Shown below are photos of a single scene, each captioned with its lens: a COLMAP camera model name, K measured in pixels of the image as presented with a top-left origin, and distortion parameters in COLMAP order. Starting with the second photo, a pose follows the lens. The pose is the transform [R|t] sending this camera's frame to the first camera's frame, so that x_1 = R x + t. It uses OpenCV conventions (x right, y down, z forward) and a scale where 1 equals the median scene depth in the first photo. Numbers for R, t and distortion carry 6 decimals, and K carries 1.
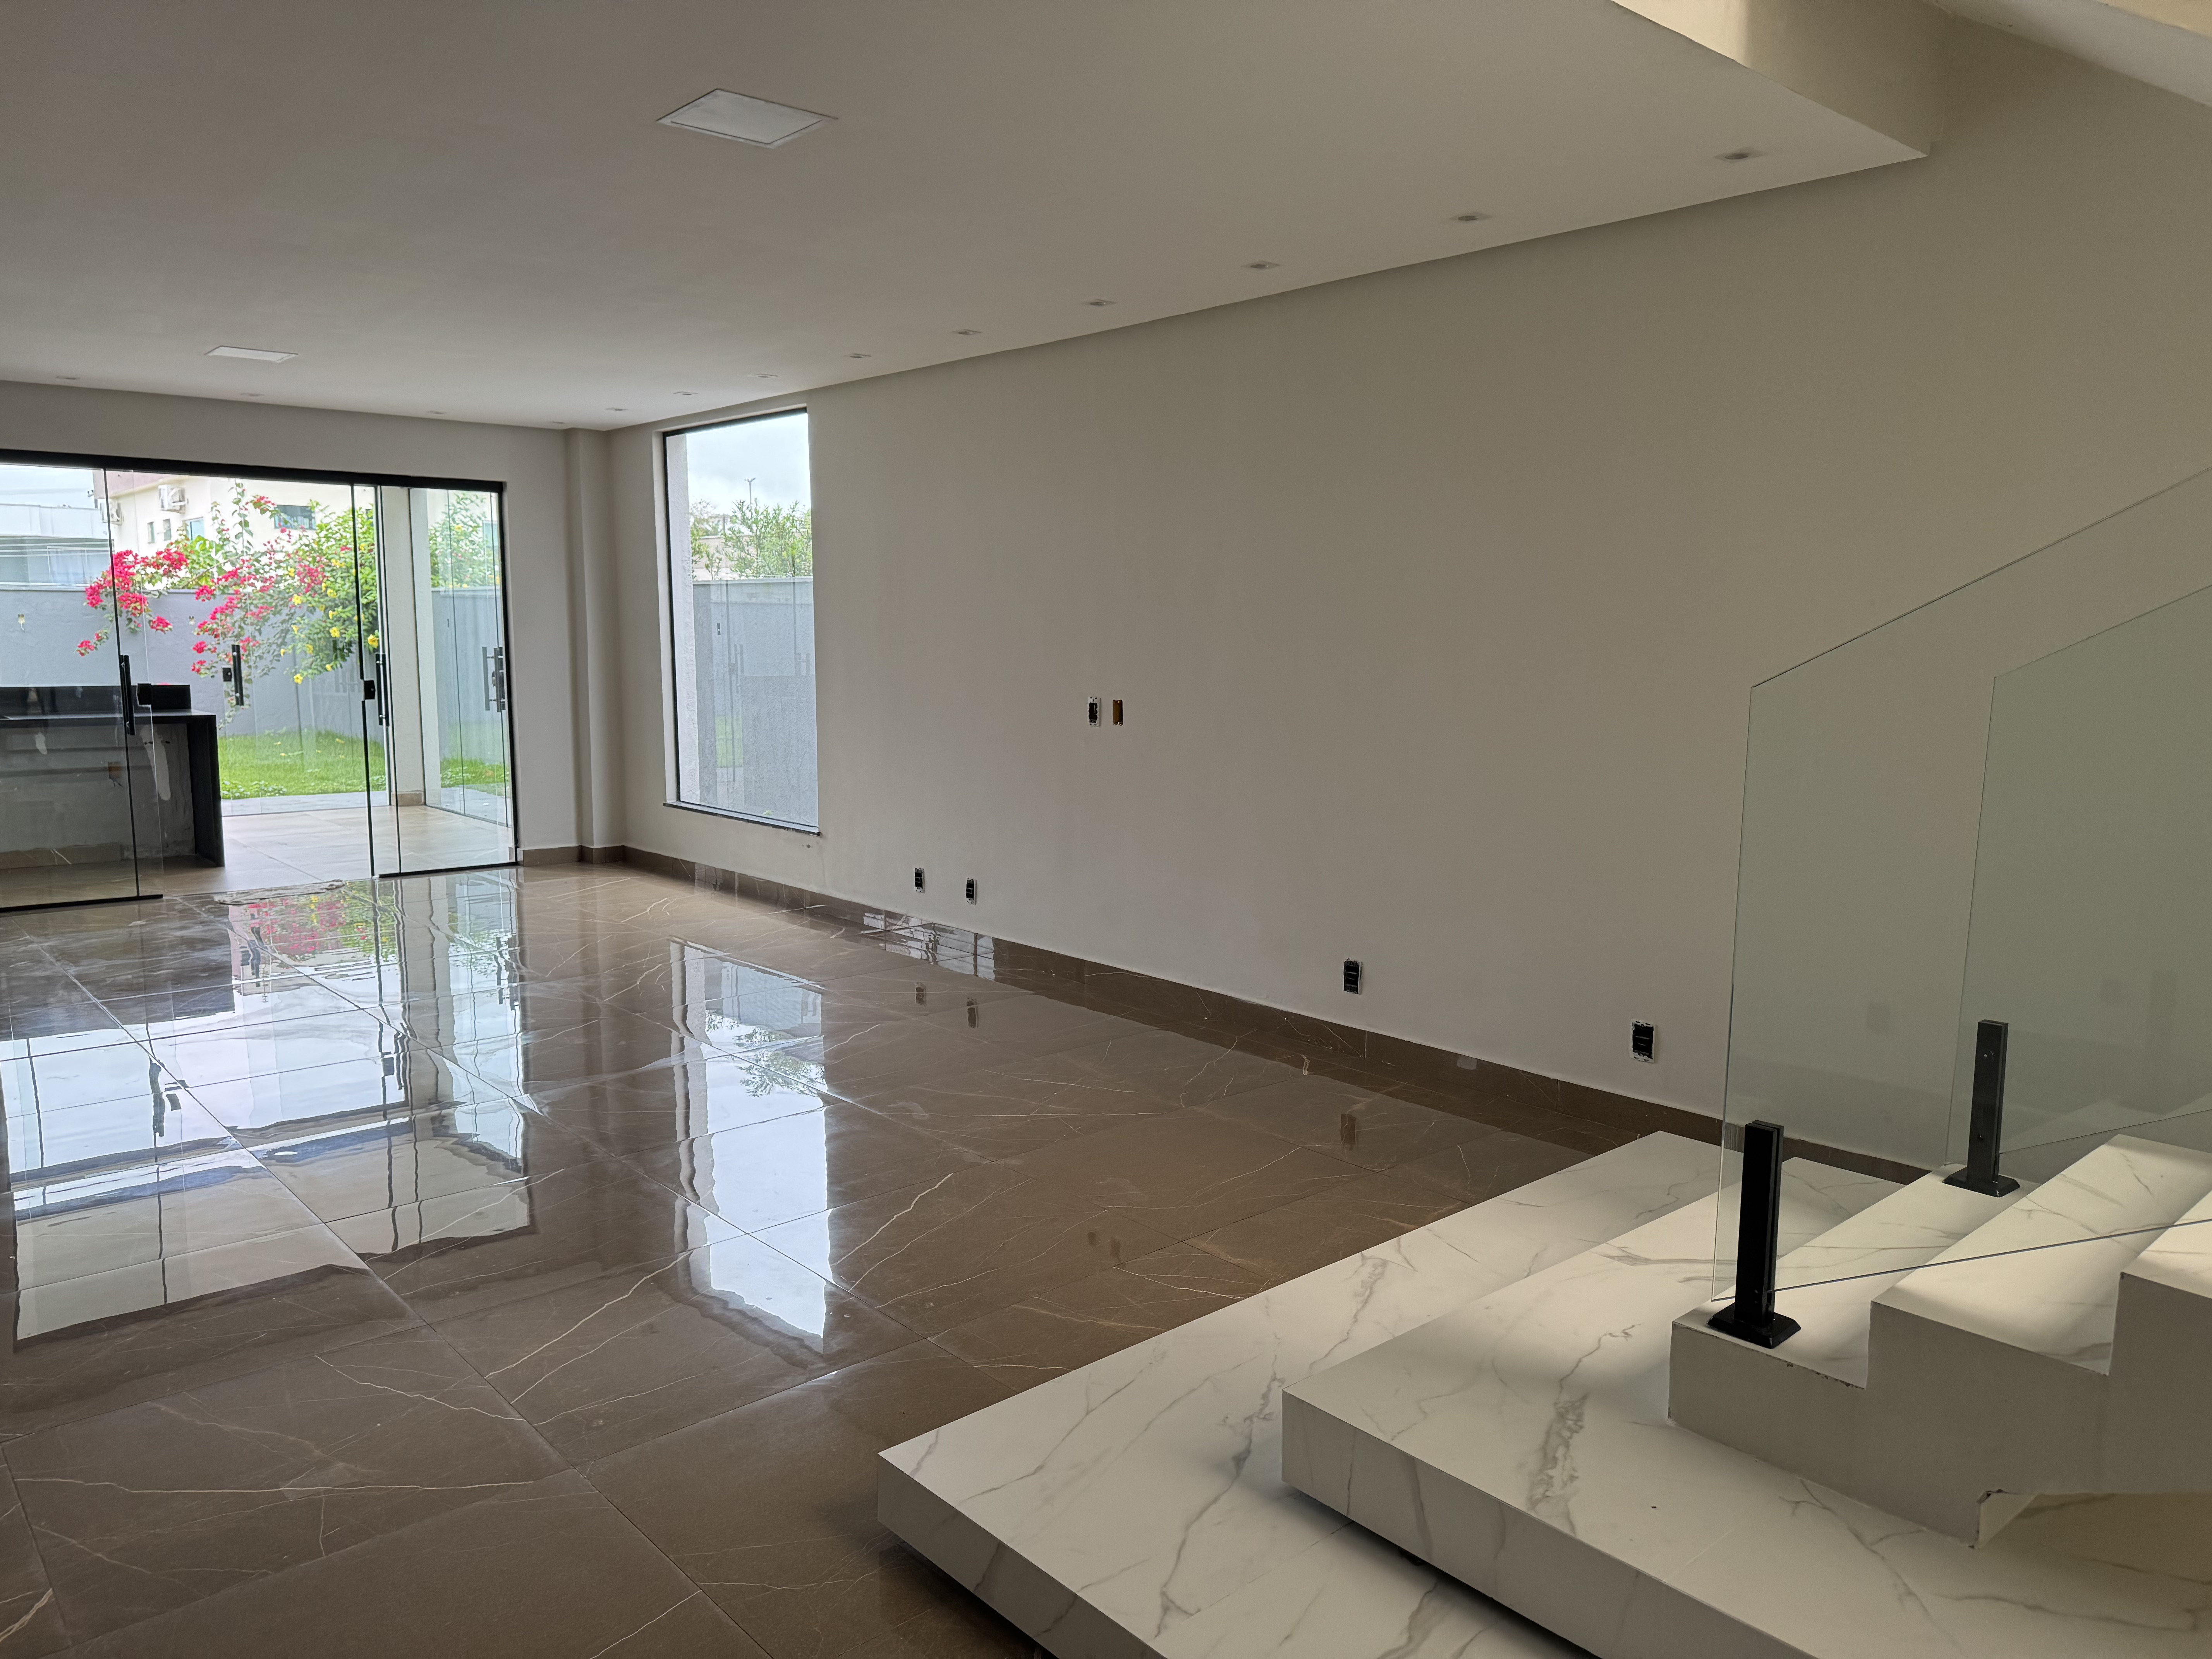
lens RADIAL K [[1558.0, 0, 1111.0], [0, 1558.0, 829.9], [0, 0, 1]] dist [0.045878, -0.035857]
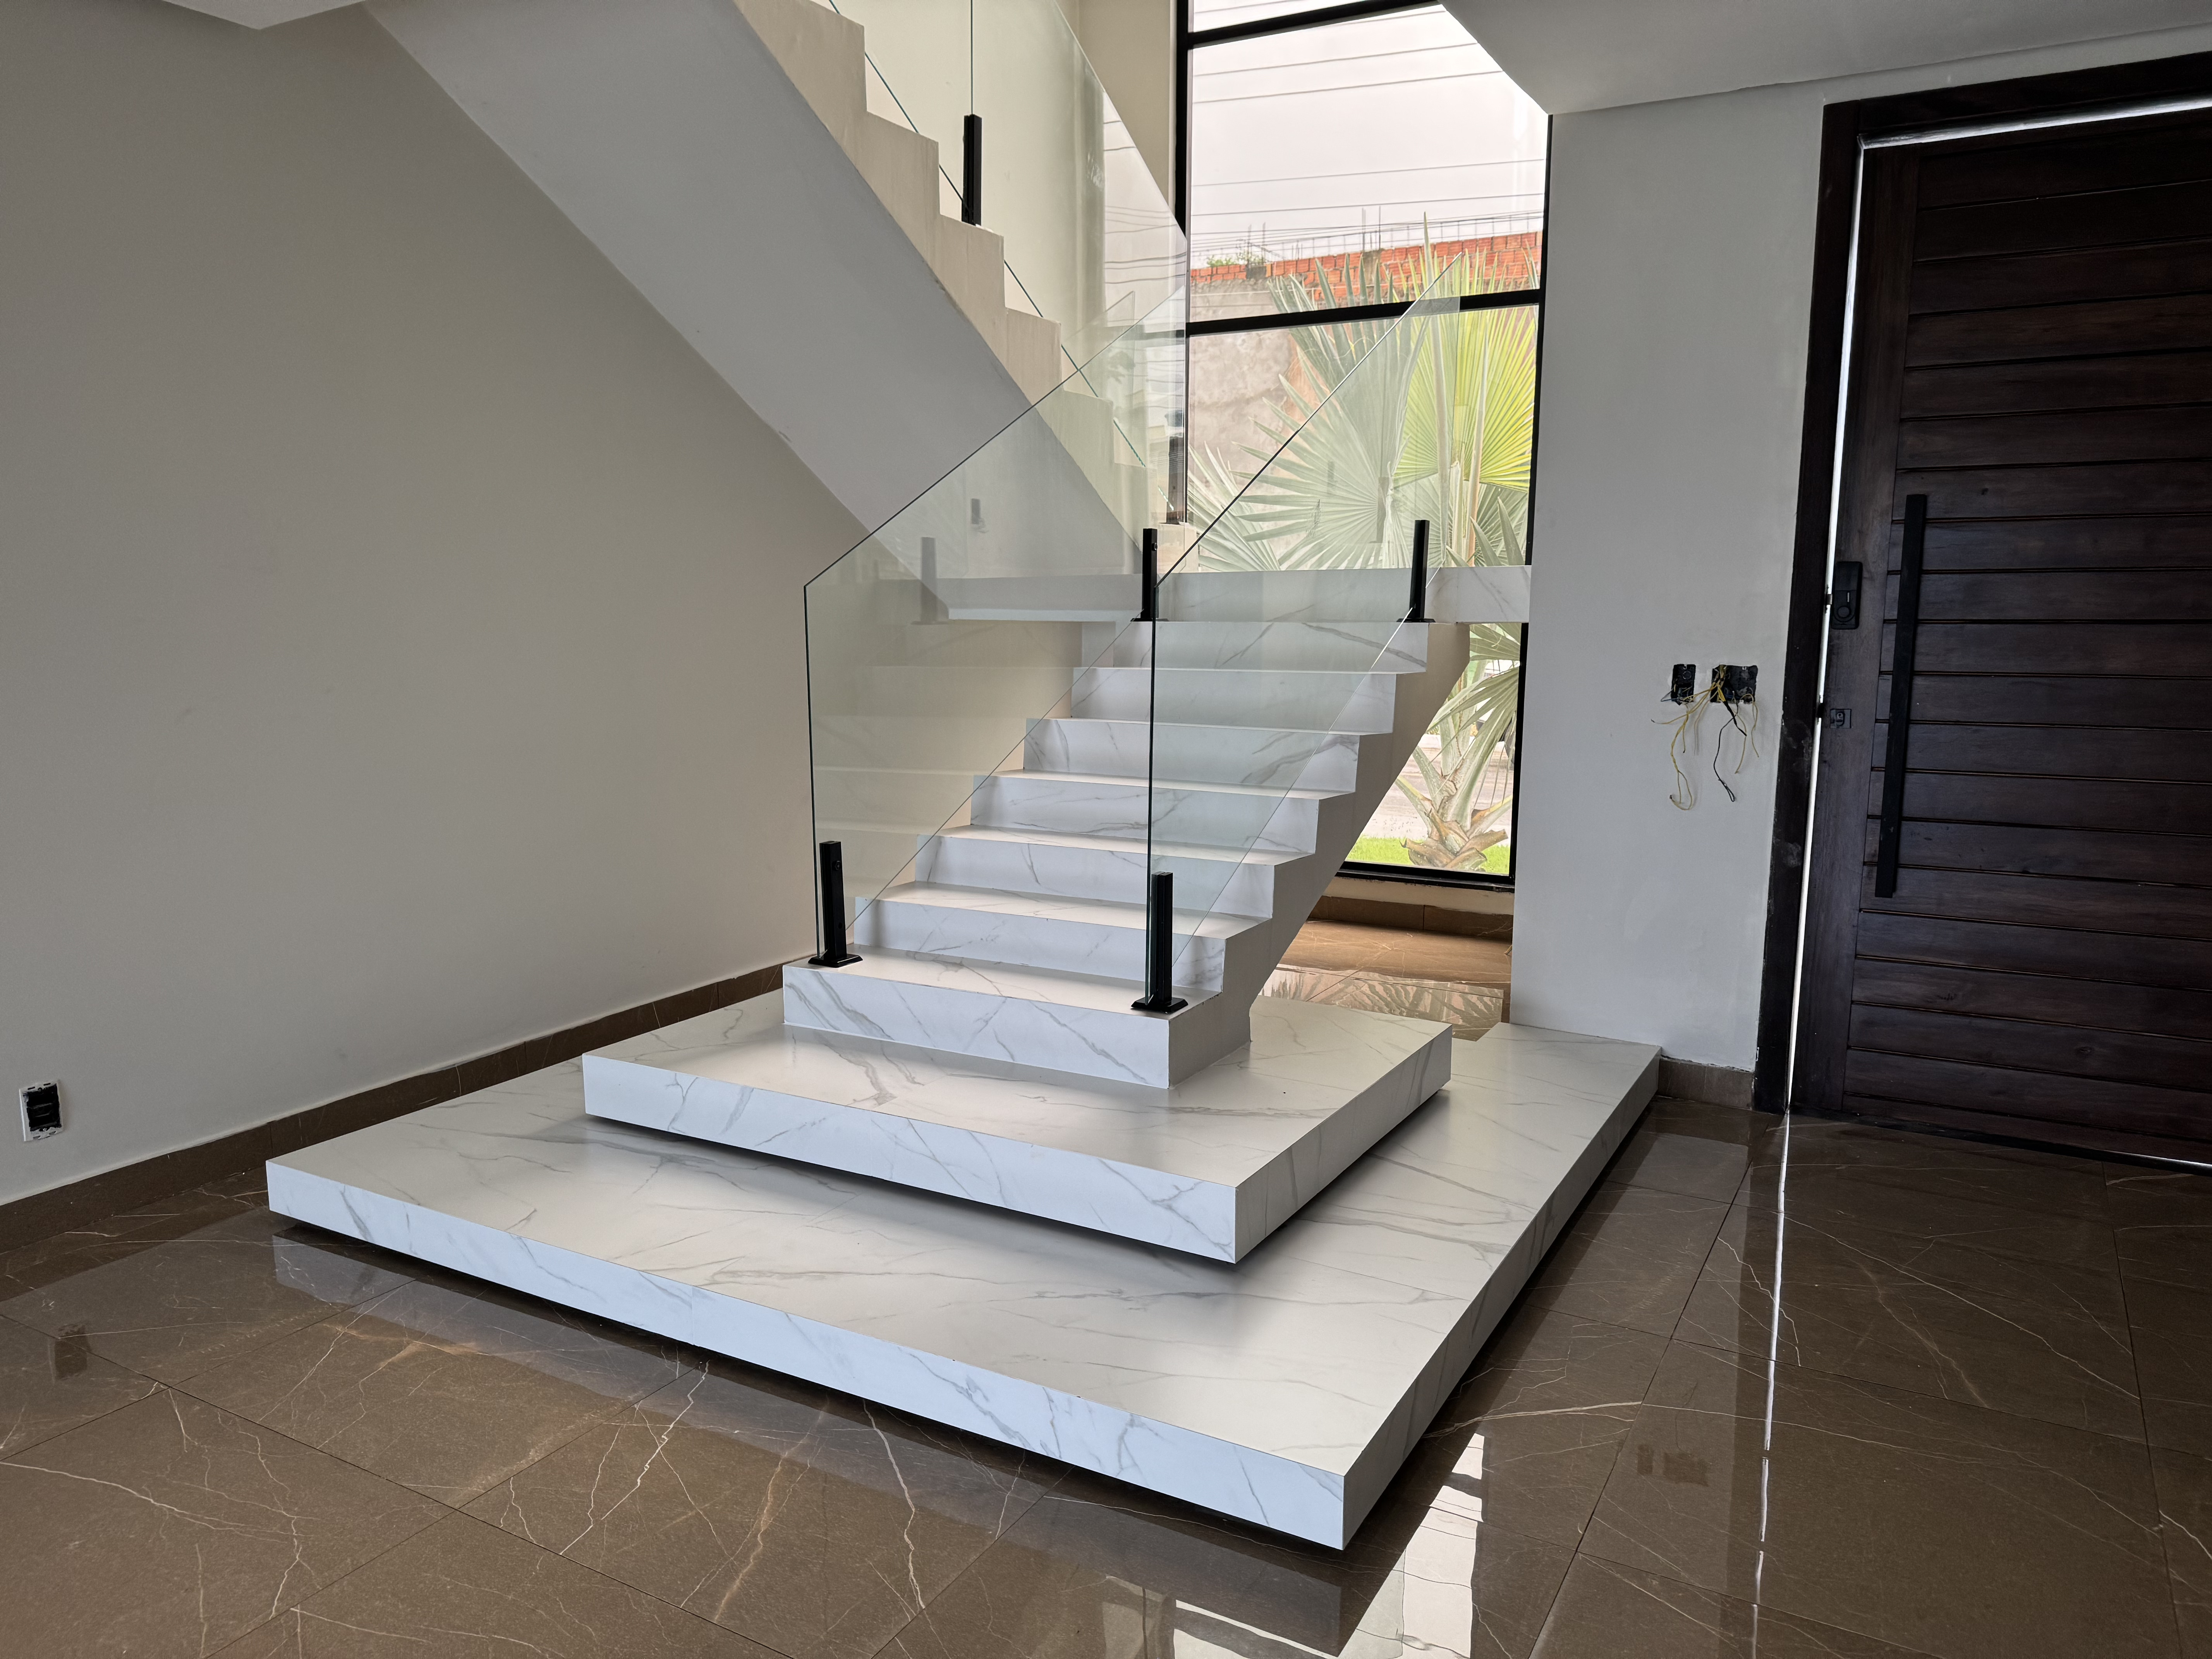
lens RADIAL K [[1558.0, 0, 1115.4], [0, 1558.0, 831.0], [0, 0, 1]] dist [0.045878, -0.035857]
pose [[-0.326922, -0.156155, 0.932061, -0.752566], [0.116271, 0.972115, 0.203648, -0.126779], [-0.937872, 0.174948, -0.299649, 1.145934]]
